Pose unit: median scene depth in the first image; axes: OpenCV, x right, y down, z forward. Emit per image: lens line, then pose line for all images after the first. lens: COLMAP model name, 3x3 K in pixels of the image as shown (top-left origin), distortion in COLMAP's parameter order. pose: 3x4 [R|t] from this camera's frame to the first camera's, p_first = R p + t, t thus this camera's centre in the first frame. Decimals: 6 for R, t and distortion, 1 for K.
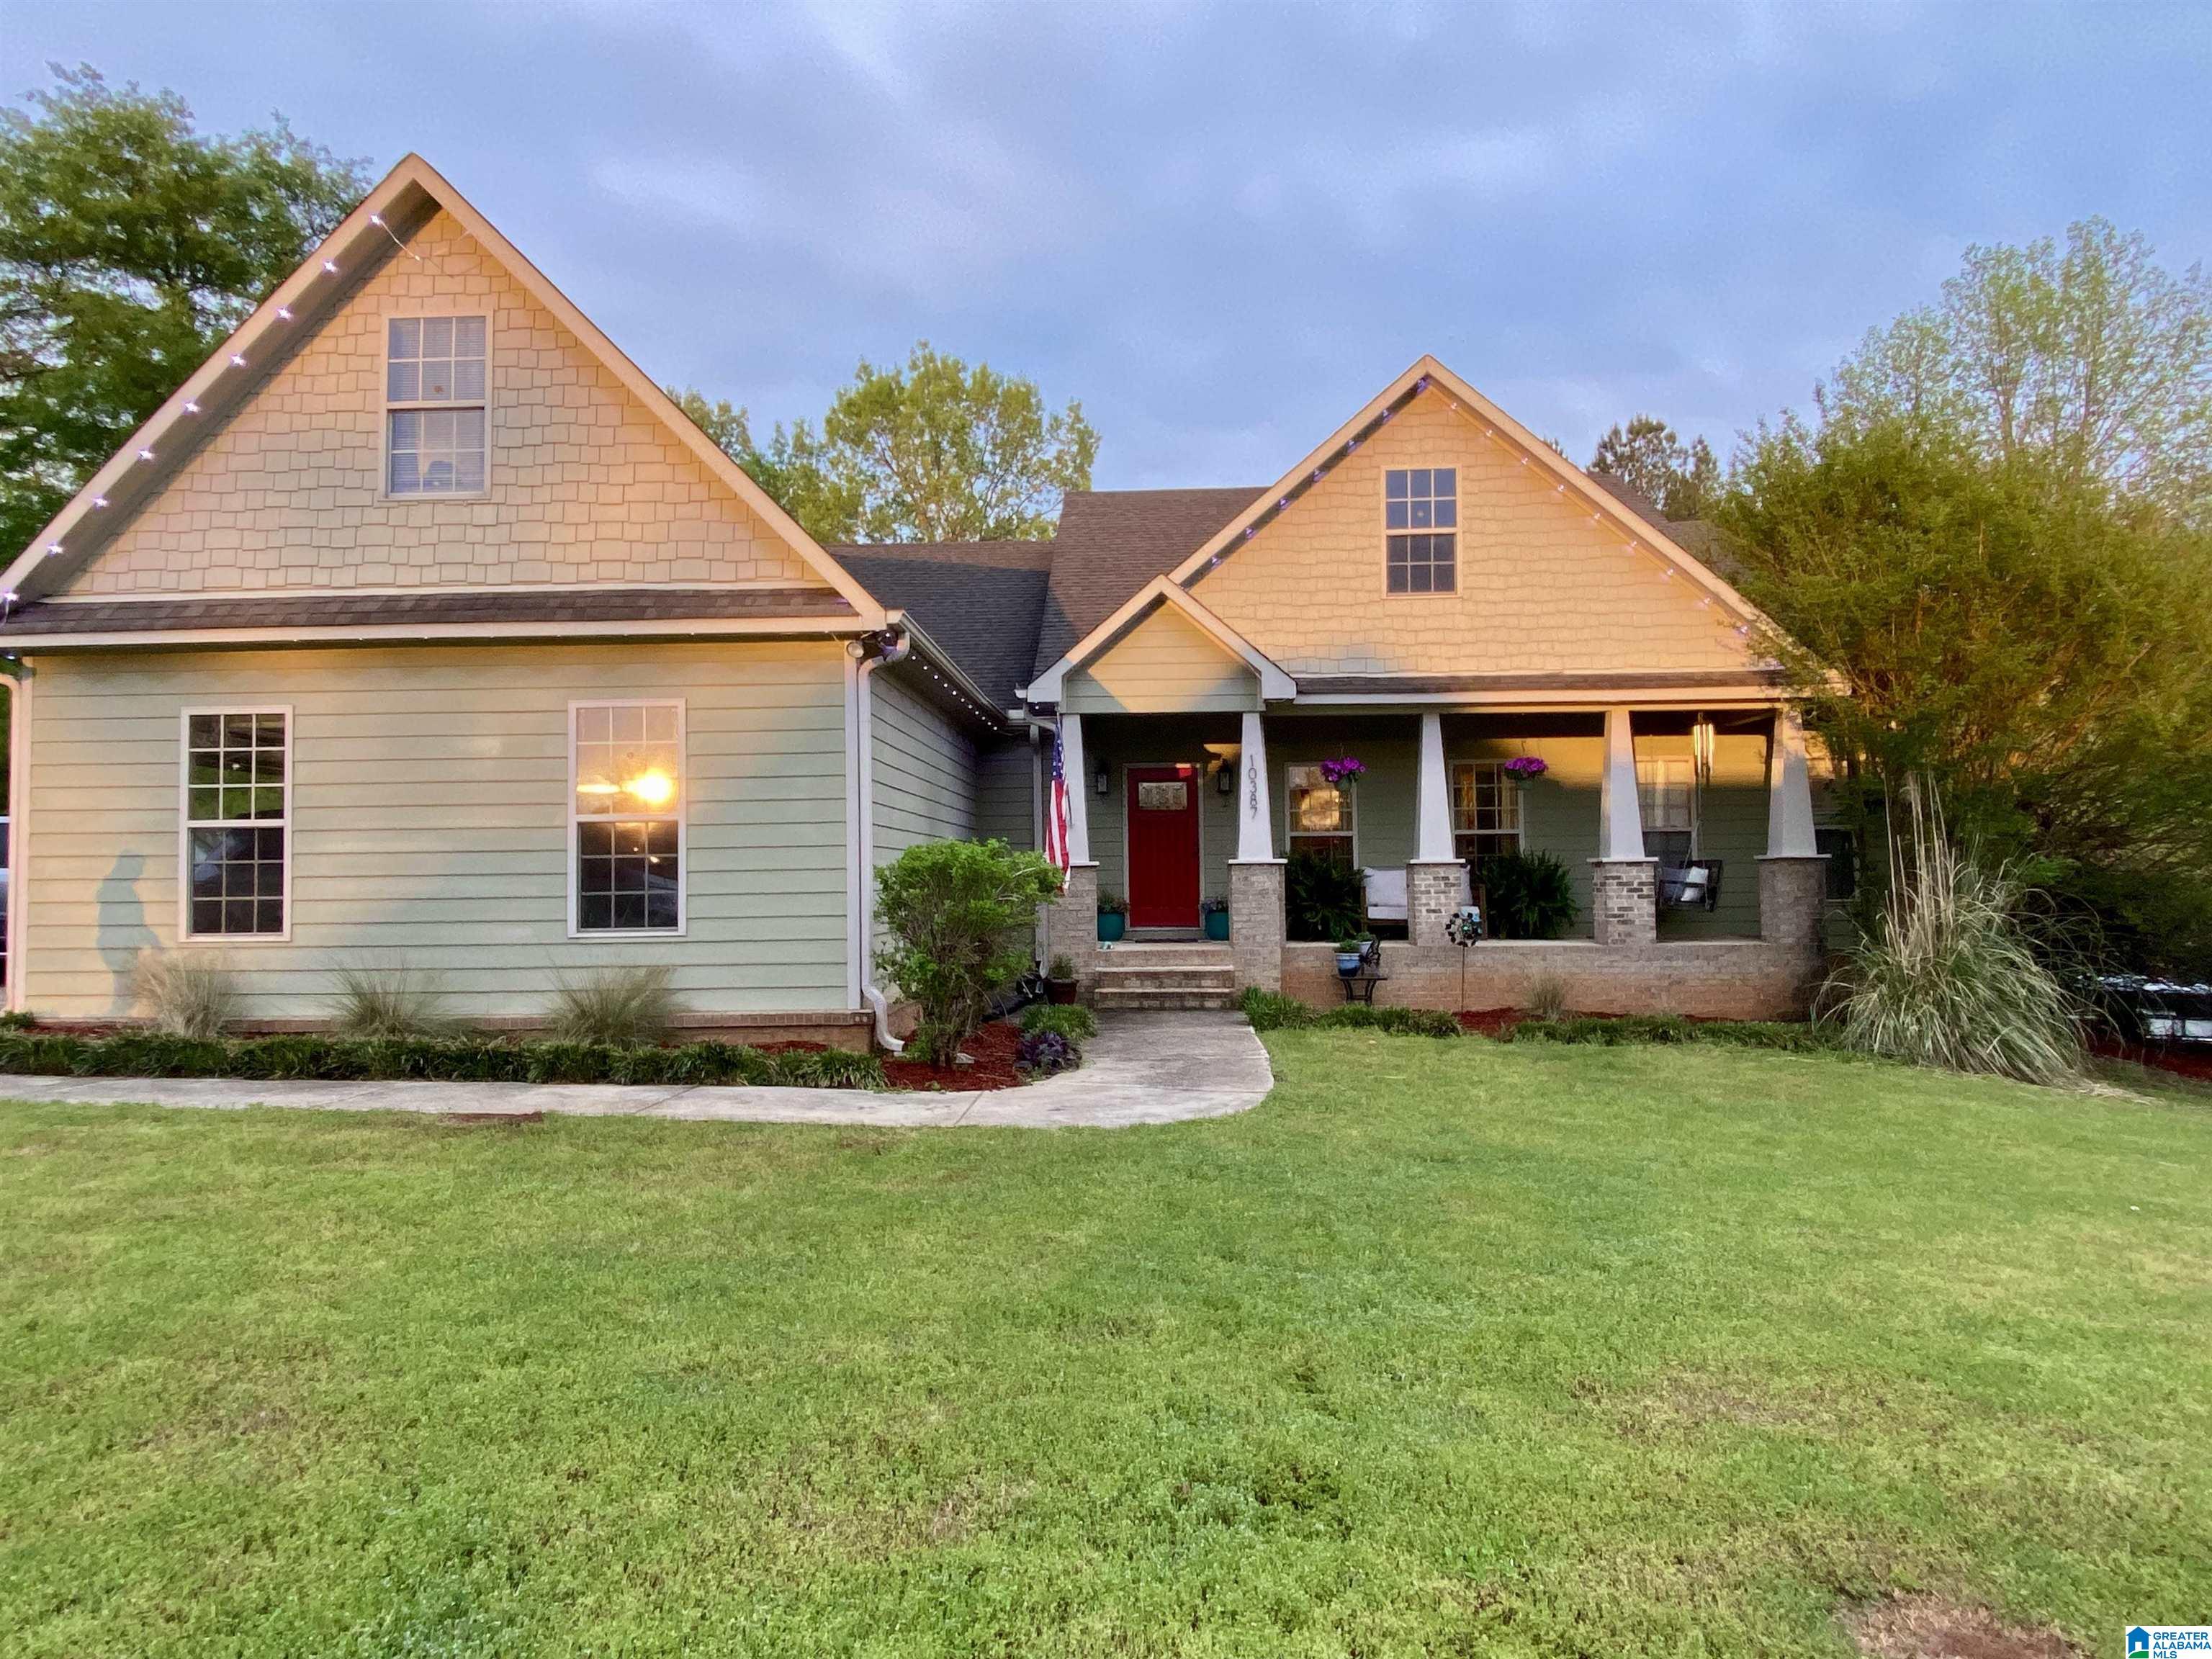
lens RADIAL K [[1234.6, 0, 1106.0], [0, 1234.6, 829.5], [0, 0, 1]] dist [0.037732, -0.035317]
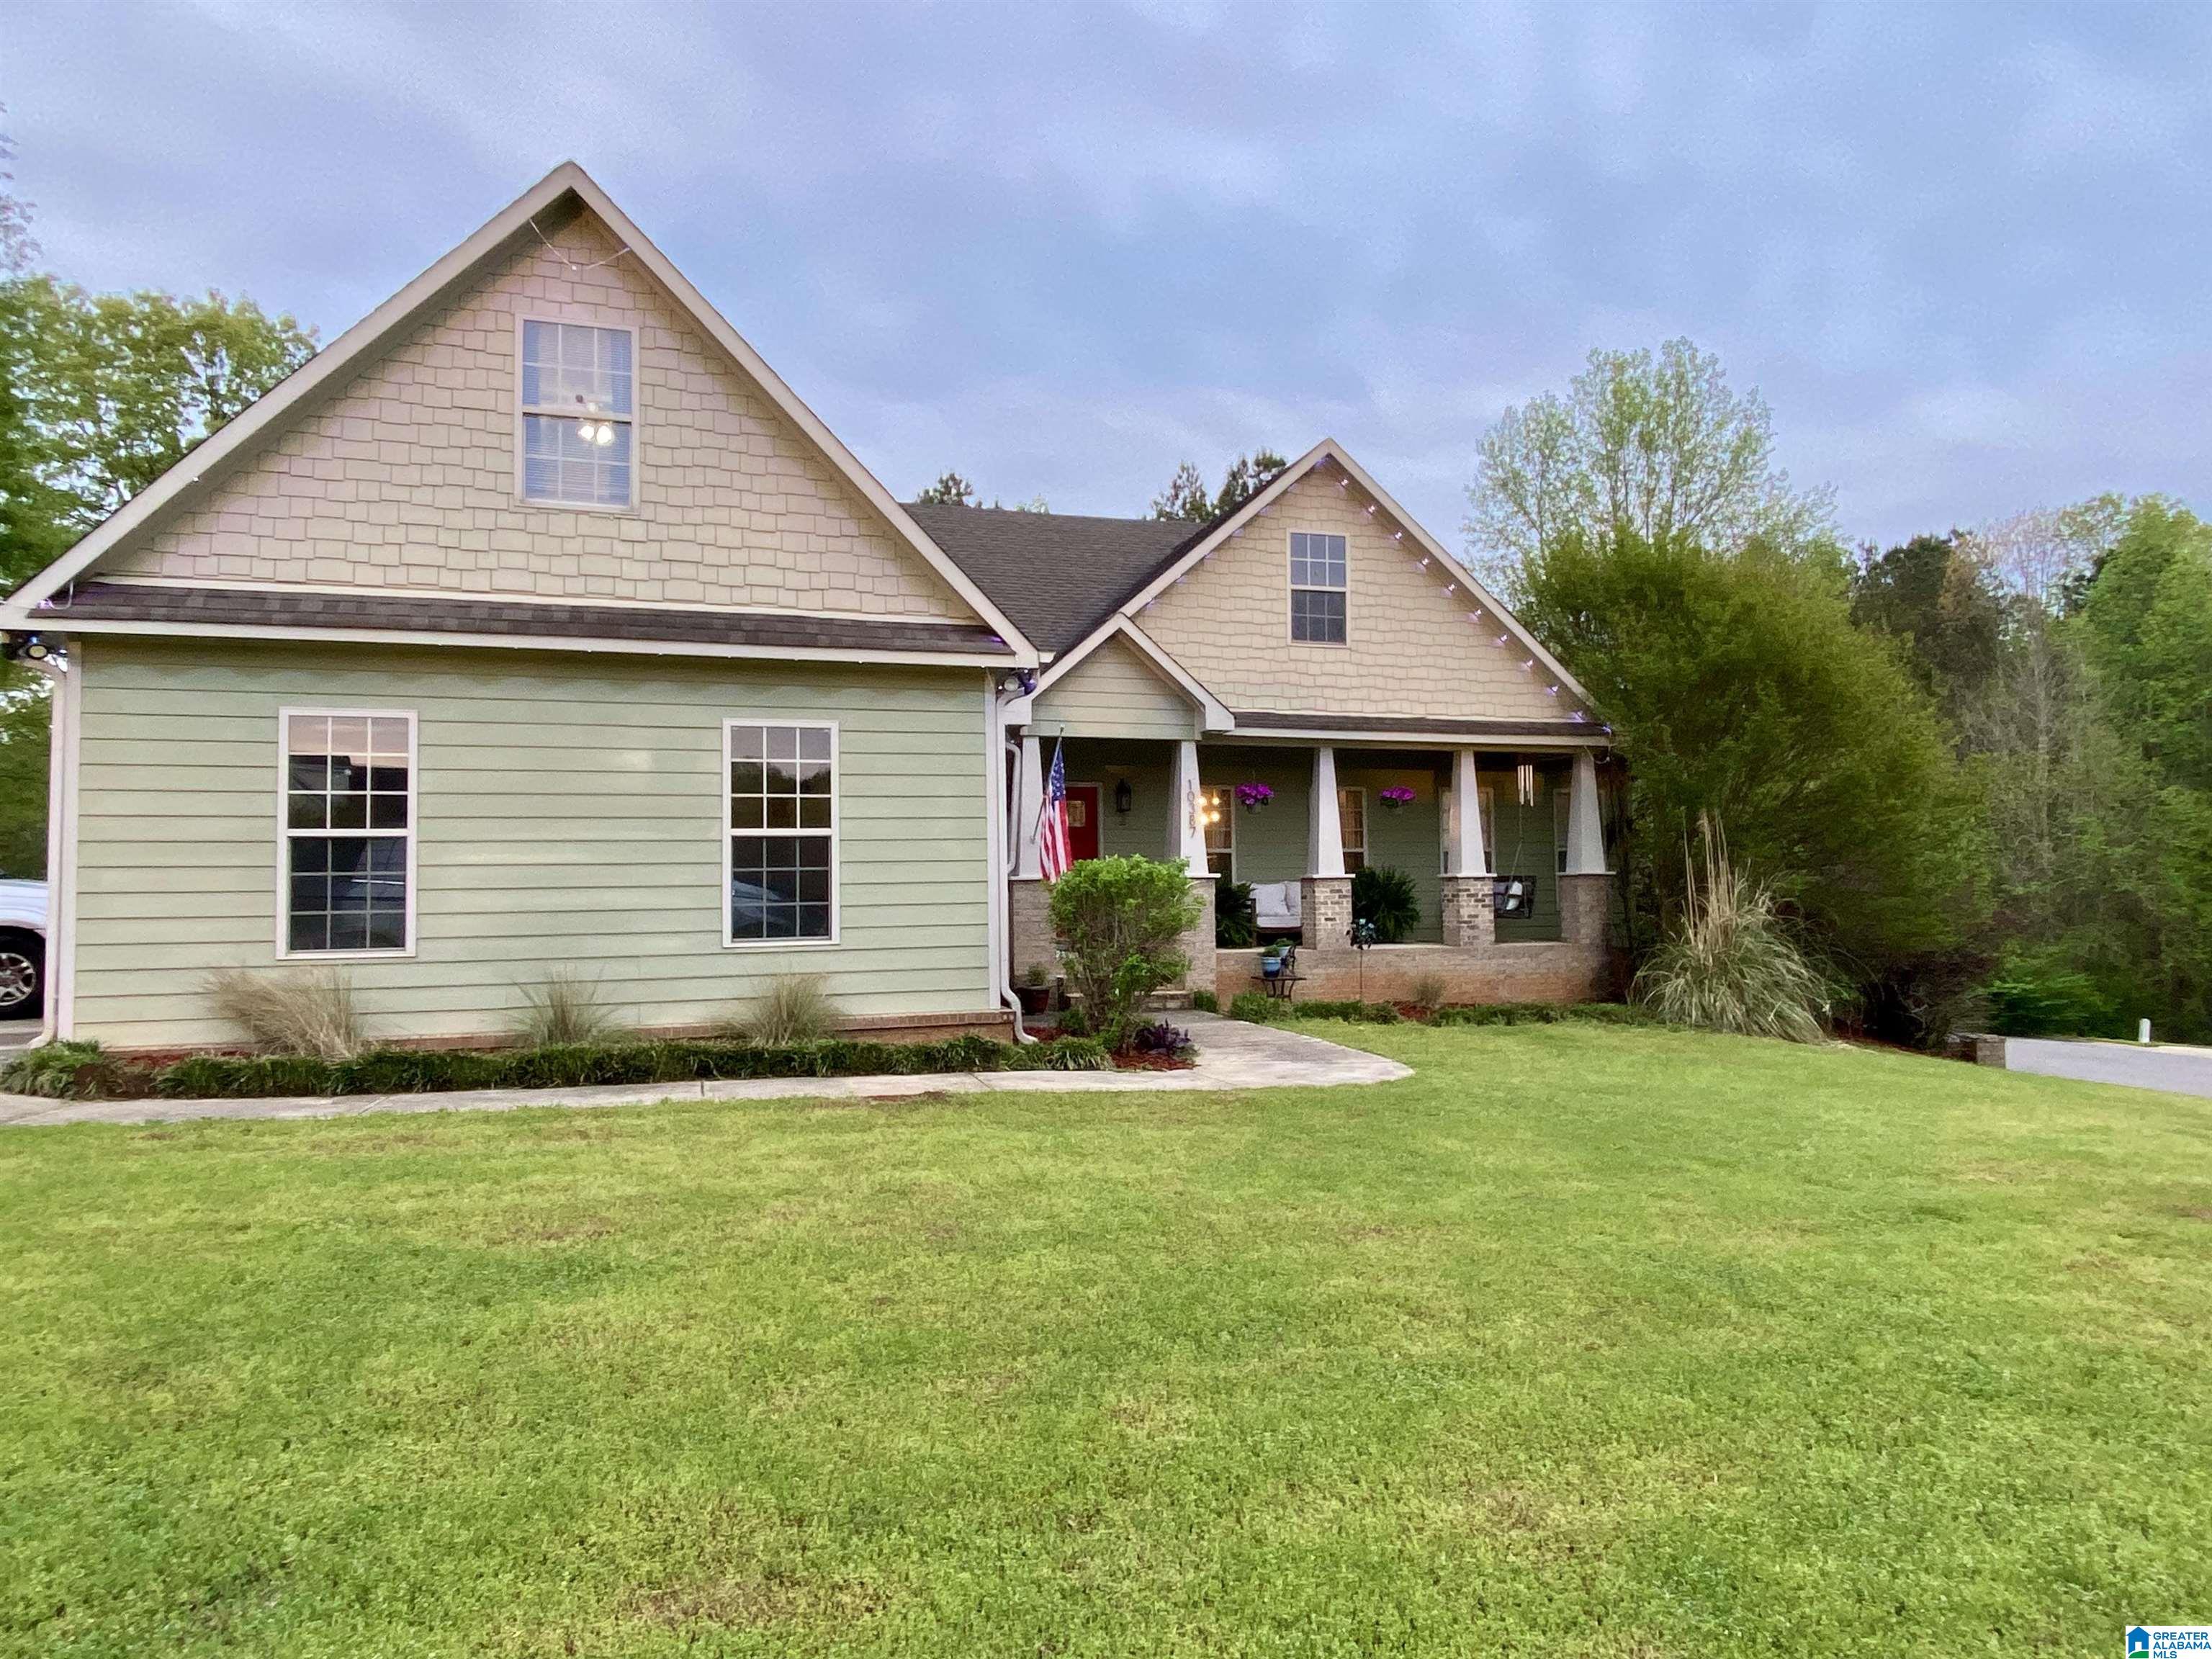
lens RADIAL K [[1349.7, 0, 1106.0], [0, 1349.7, 829.5], [0, 0, 1]] dist [0.067312, -0.080475]
pose [[0.942536, 0.014487, 0.333790, -0.368926], [-0.011898, 0.999881, -0.009799, -0.003042], [-0.333893, 0.005265, 0.942596, -0.121768]]
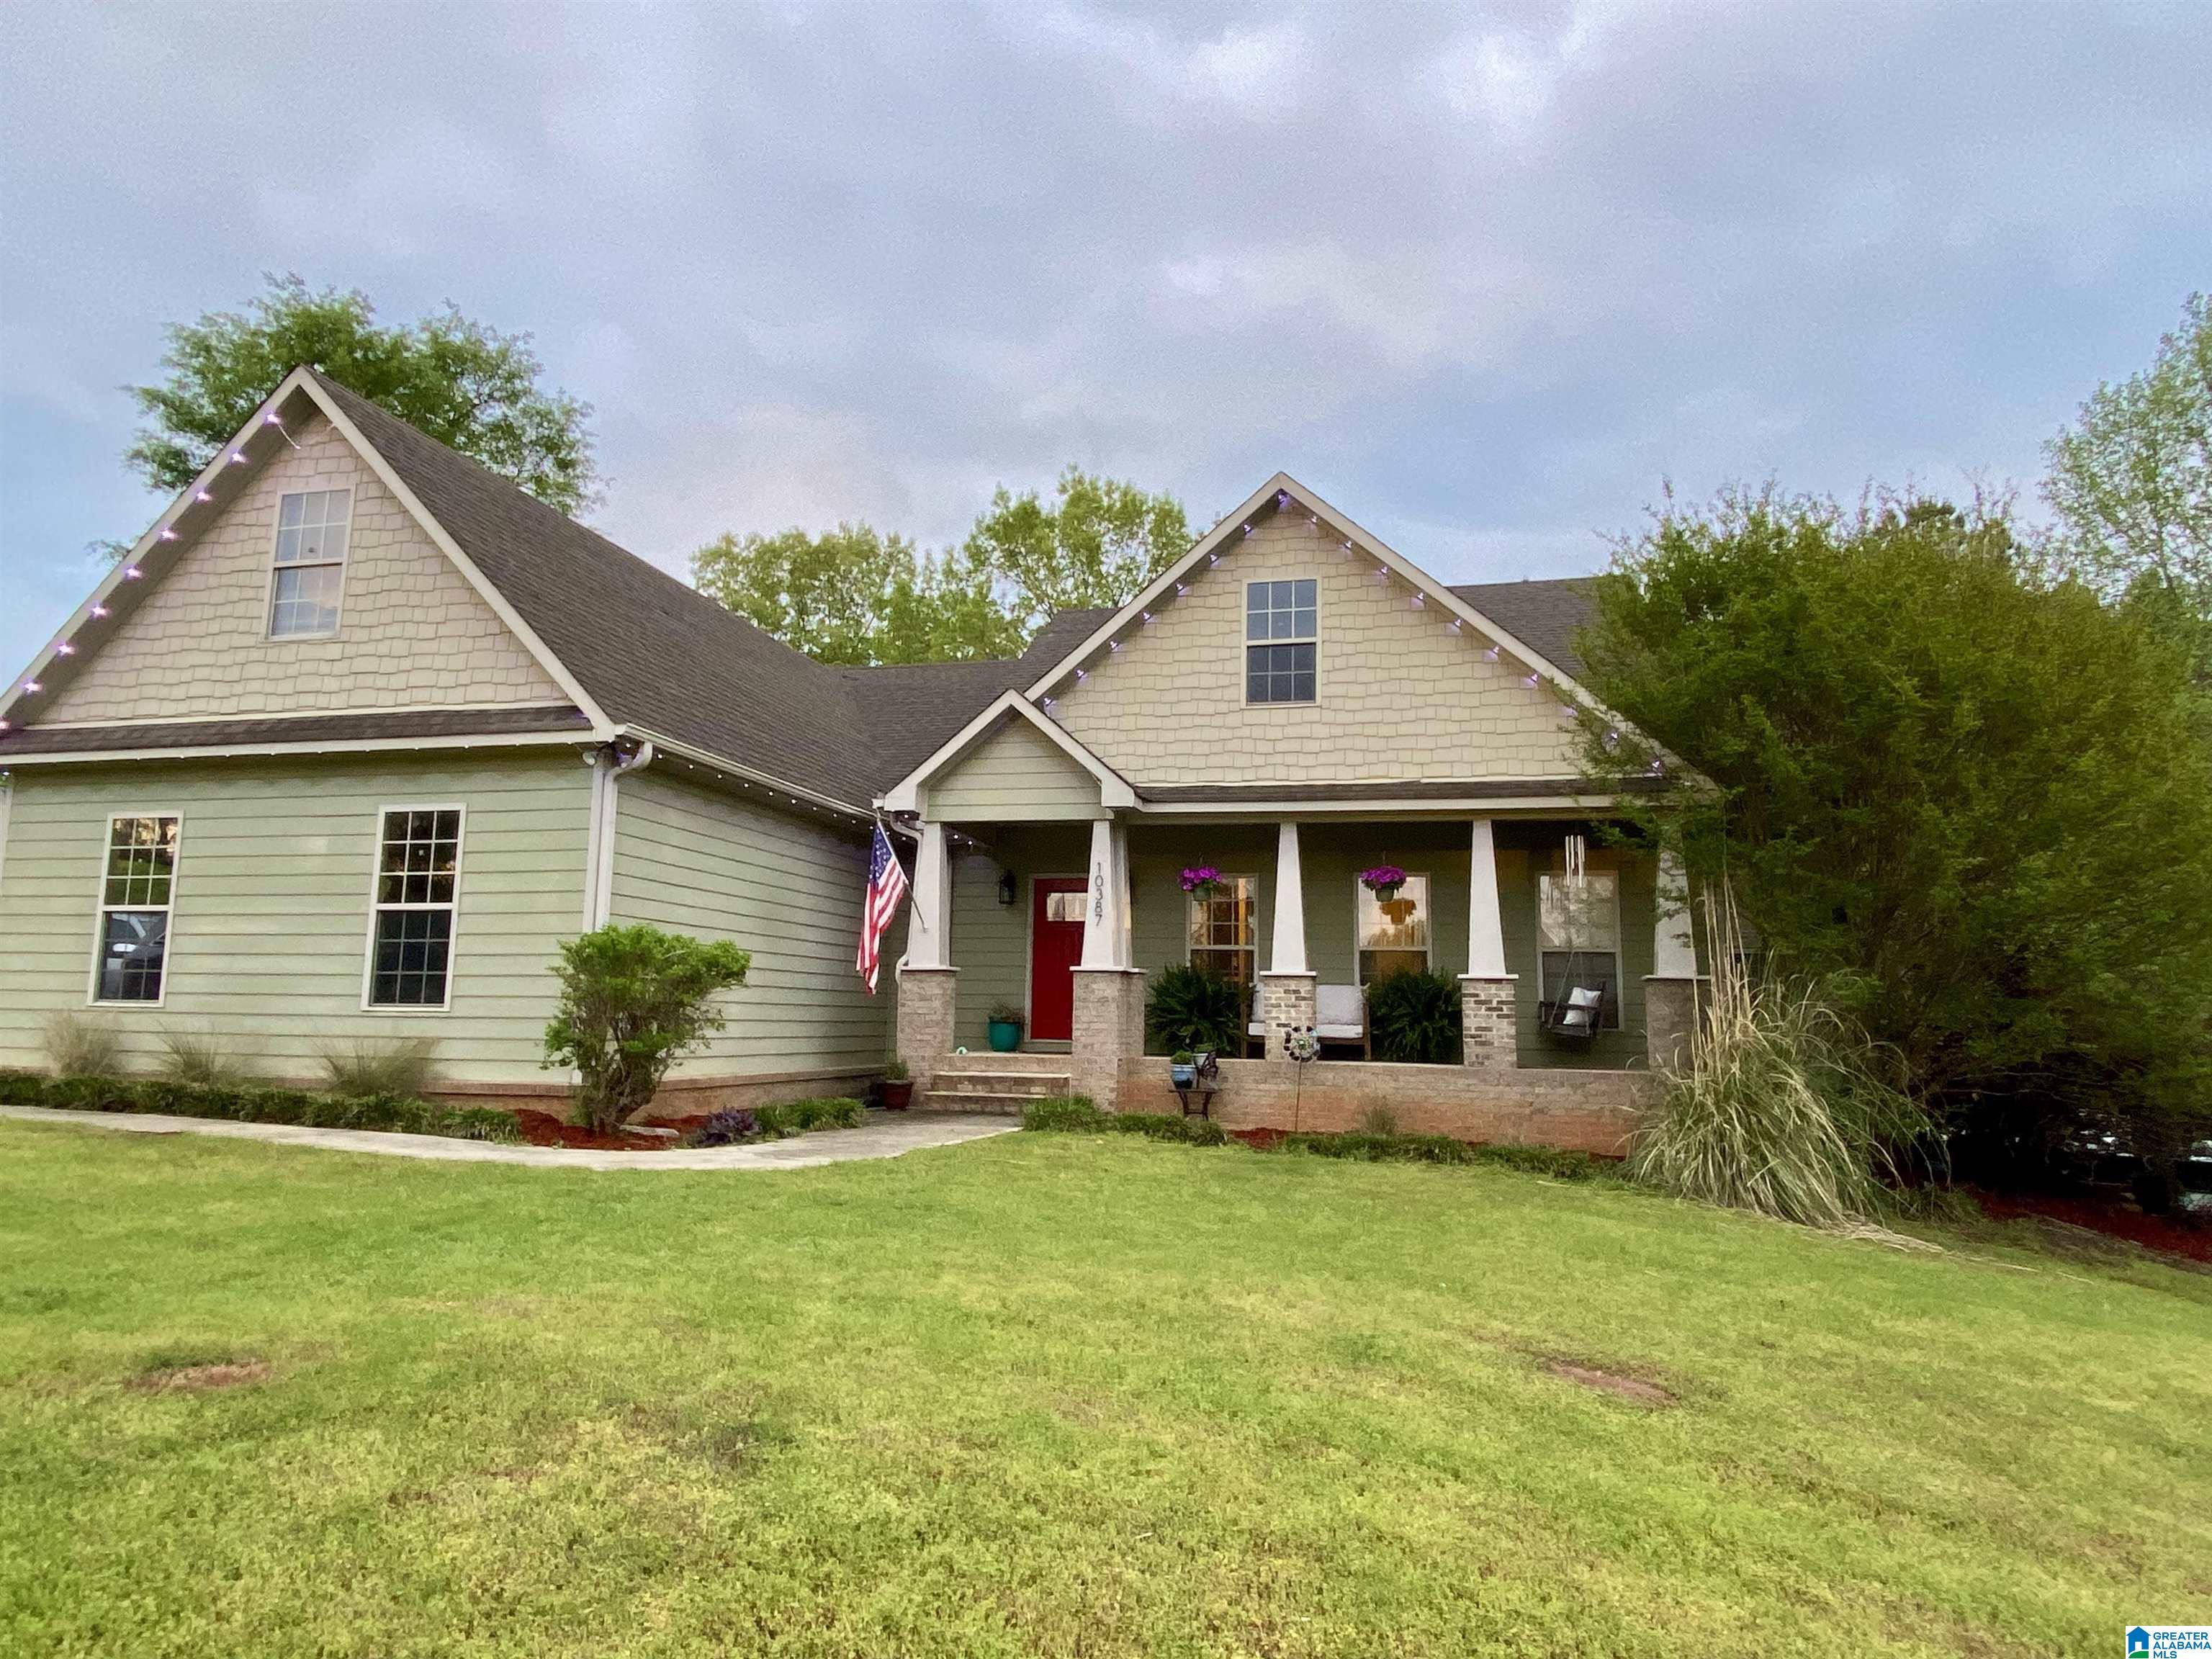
lens RADIAL K [[1349.7, 0, 1106.0], [0, 1349.7, 829.5], [0, 0, 1]] dist [0.067312, -0.080475]
pose [[0.979148, 0.000000, -0.203149, 0.359089], [-0.021013, 0.994636, -0.101278, 0.024626], [0.202059, 0.103435, 0.973896, -0.077875]]
